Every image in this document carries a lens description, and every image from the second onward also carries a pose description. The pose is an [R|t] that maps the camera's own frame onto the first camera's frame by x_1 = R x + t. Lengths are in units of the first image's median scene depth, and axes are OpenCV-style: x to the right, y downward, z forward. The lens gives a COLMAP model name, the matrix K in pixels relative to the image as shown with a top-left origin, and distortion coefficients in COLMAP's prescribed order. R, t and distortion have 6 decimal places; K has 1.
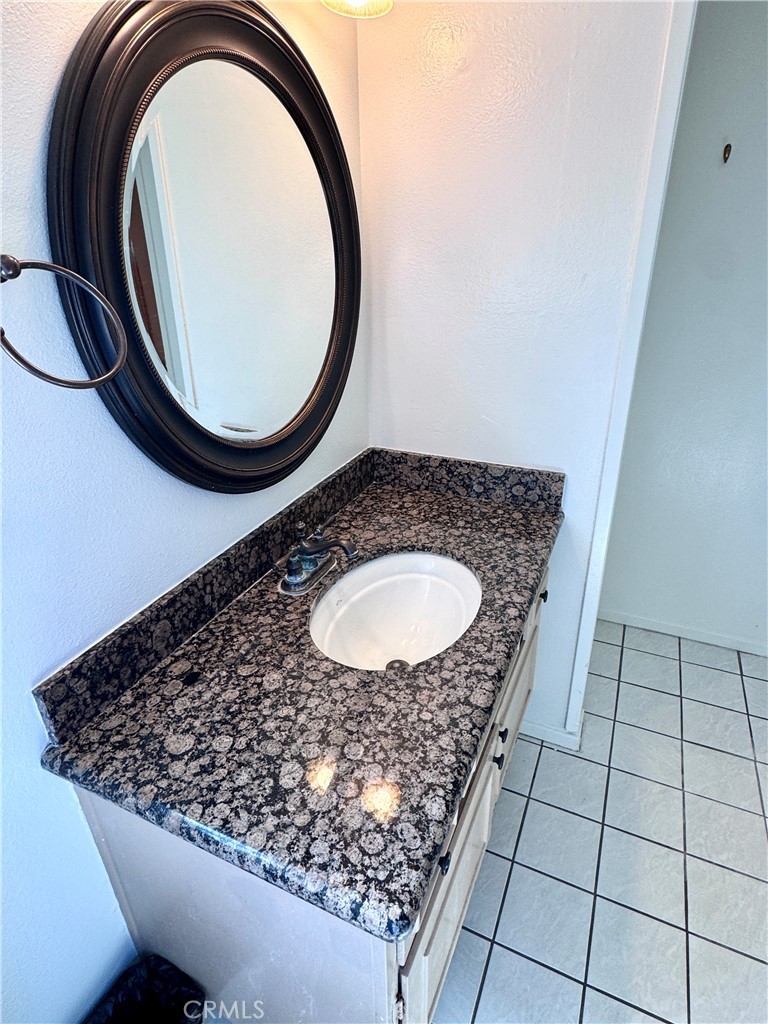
lens RADIAL K [[567.2, 0, 384.5], [0, 567.2, 508.3], [0, 0, 1]] dist [-0.003034, 0.000681]
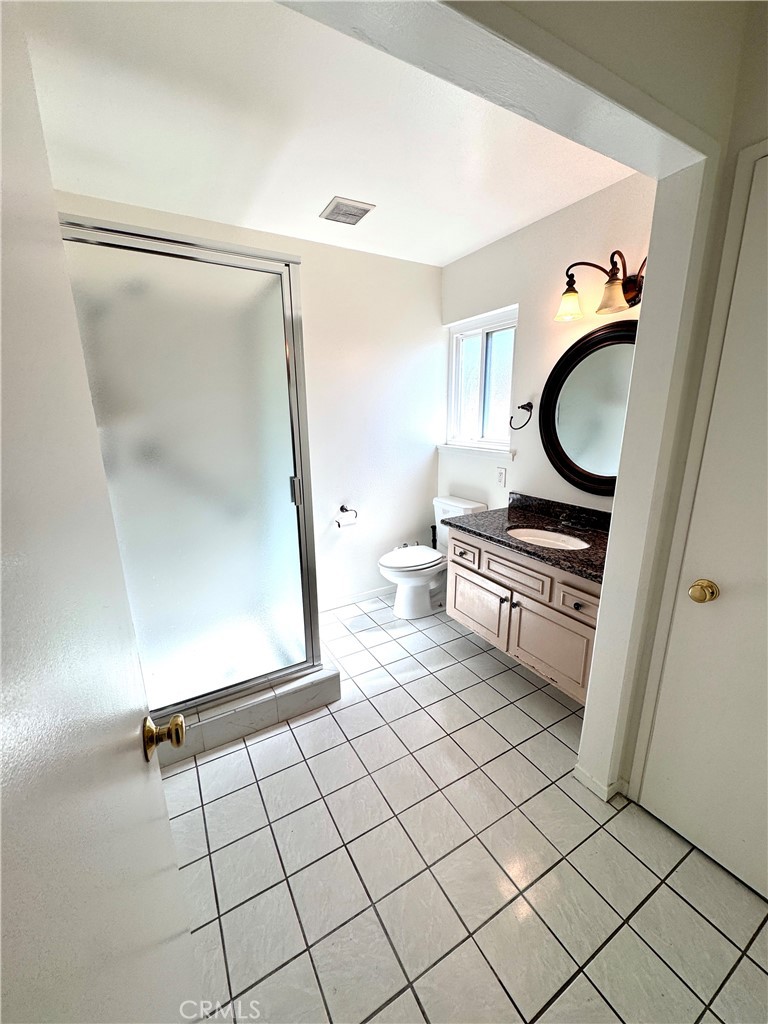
lens RADIAL K [[407.3, 0, 385.7], [0, 407.3, 511.2], [0, 0, 1]] dist [-0.001396, 0.000035]
pose [[-0.581146, 0.221560, -0.783058, 1.989406], [-0.327511, 0.817188, 0.474278, -0.604631], [0.744987, 0.532085, -0.402343, 1.241053]]
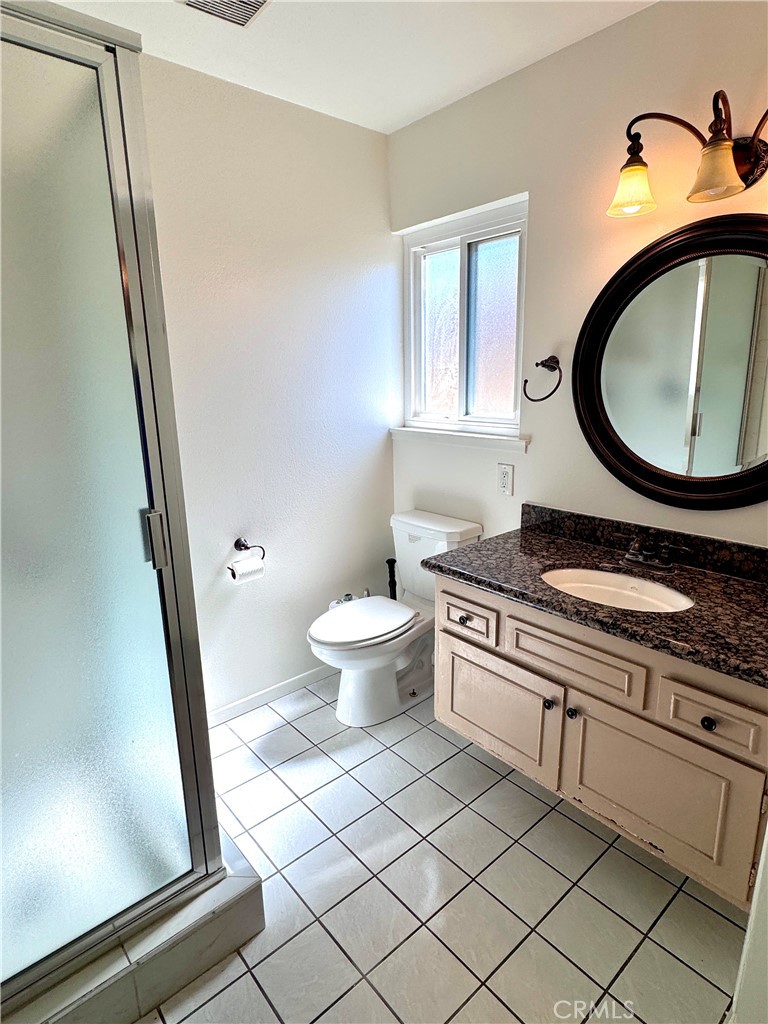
lens RADIAL K [[567.2, 0, 384.5], [0, 567.2, 508.3], [0, 0, 1]] dist [-0.003034, 0.000681]
pose [[-0.421065, 0.238940, -0.874992, 1.634360], [-0.362496, 0.839959, 0.403814, -0.416884], [0.831445, 0.487213, -0.267063, 0.882597]]
